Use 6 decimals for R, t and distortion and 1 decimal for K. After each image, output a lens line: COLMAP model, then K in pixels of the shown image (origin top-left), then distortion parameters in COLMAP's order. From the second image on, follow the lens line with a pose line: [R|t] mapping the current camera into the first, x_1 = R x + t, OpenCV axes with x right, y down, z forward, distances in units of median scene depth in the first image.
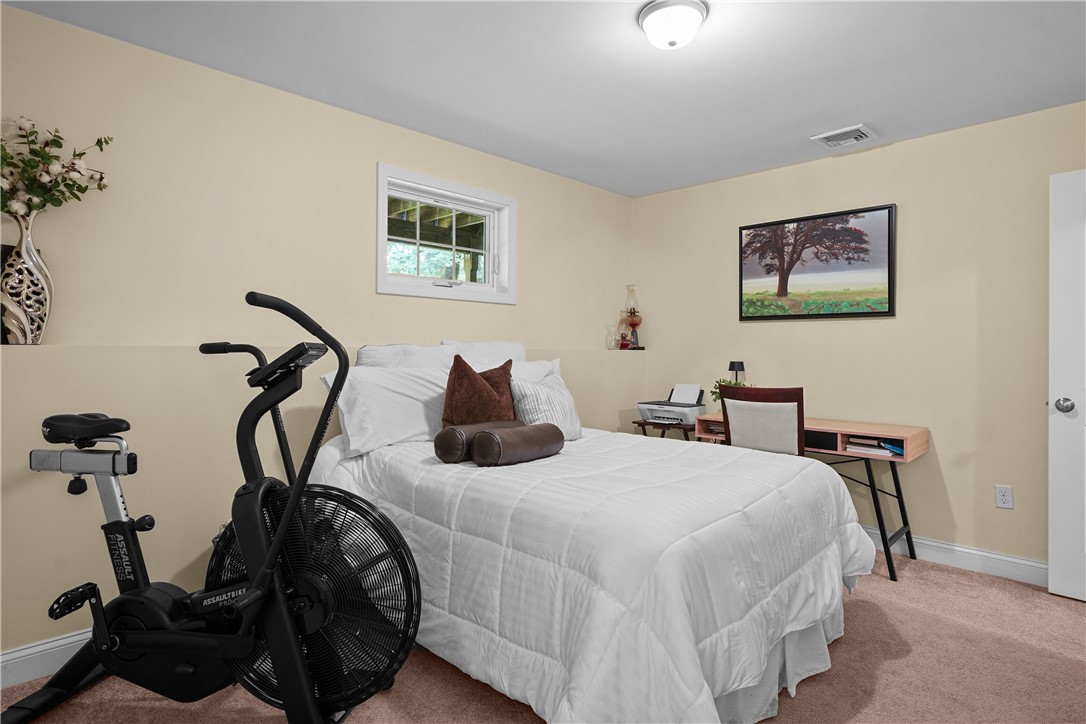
lens RADIAL K [[583.8, 0, 544.1], [0, 583.8, 358.1], [0, 0, 1]] dist [0.004580, -0.000099]
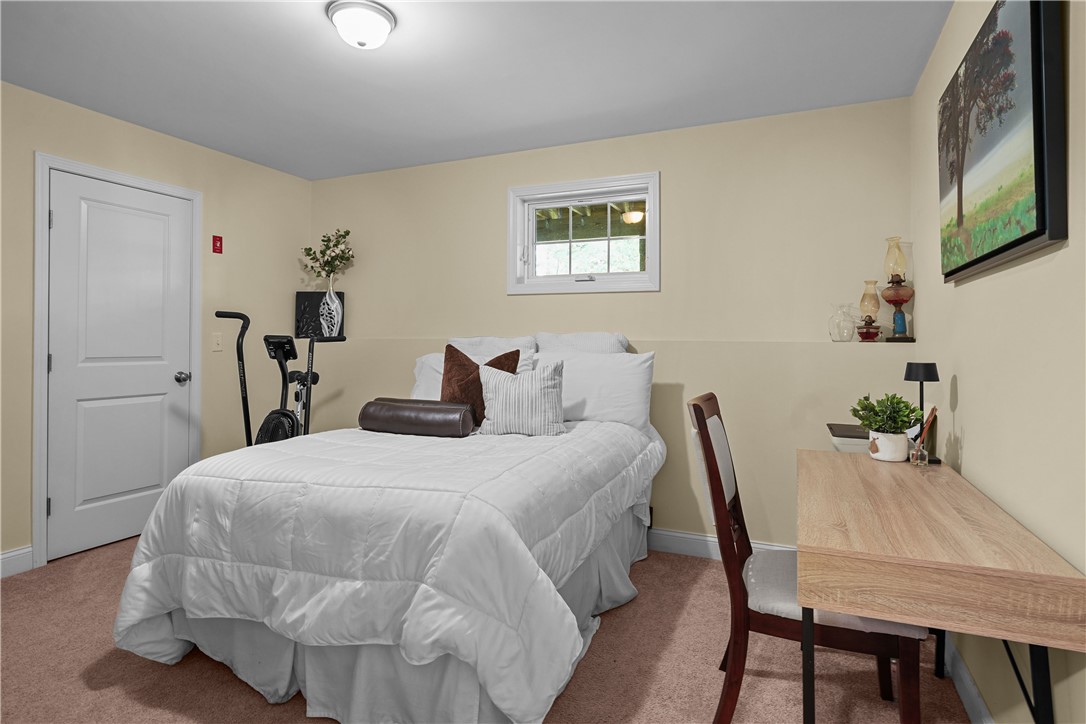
lens RADIAL K [[583.8, 0, 542.9], [0, 583.8, 351.6], [0, 0, 1]] dist [0.004580, -0.000099]
pose [[0.359455, 0.012874, -0.933074, 1.035568], [-0.017594, 0.999821, 0.007016, -0.002984], [0.932996, 0.013895, 0.359617, 0.742931]]
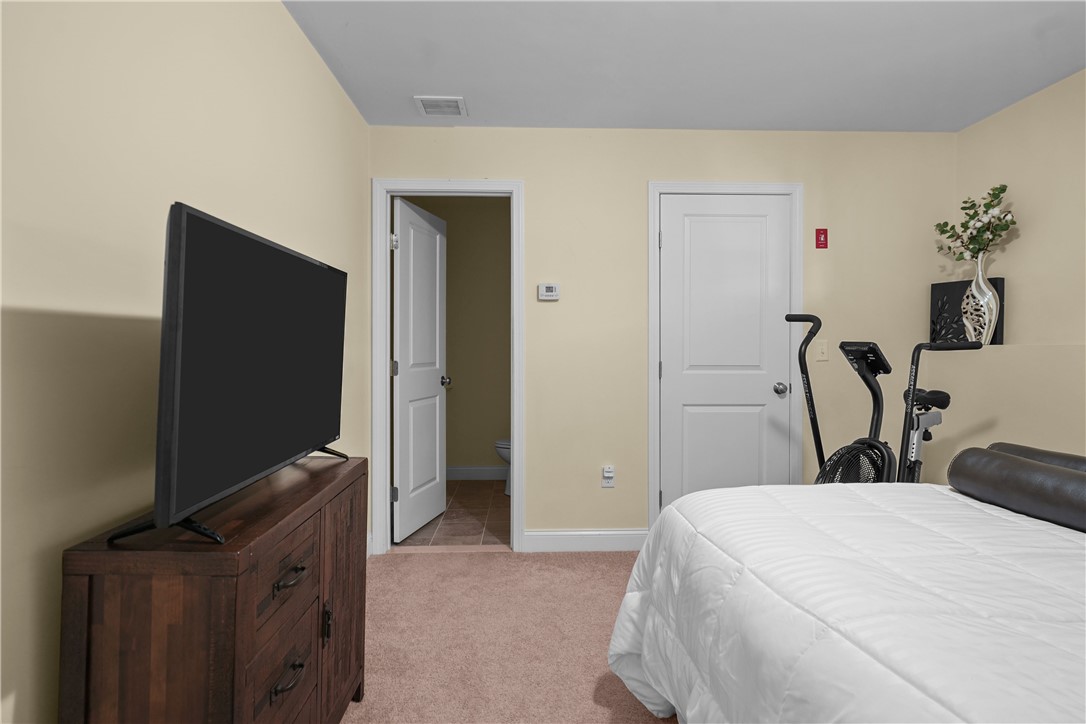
lens RADIAL K [[583.8, 0, 545.7], [0, 583.8, 360.7], [0, 0, 1]] dist [0.004580, -0.000099]
pose [[-0.669017, 0.010789, -0.743169, 0.734820], [-0.014745, 0.999505, 0.027784, -0.006678], [0.743101, 0.029546, -0.668527, 0.912711]]
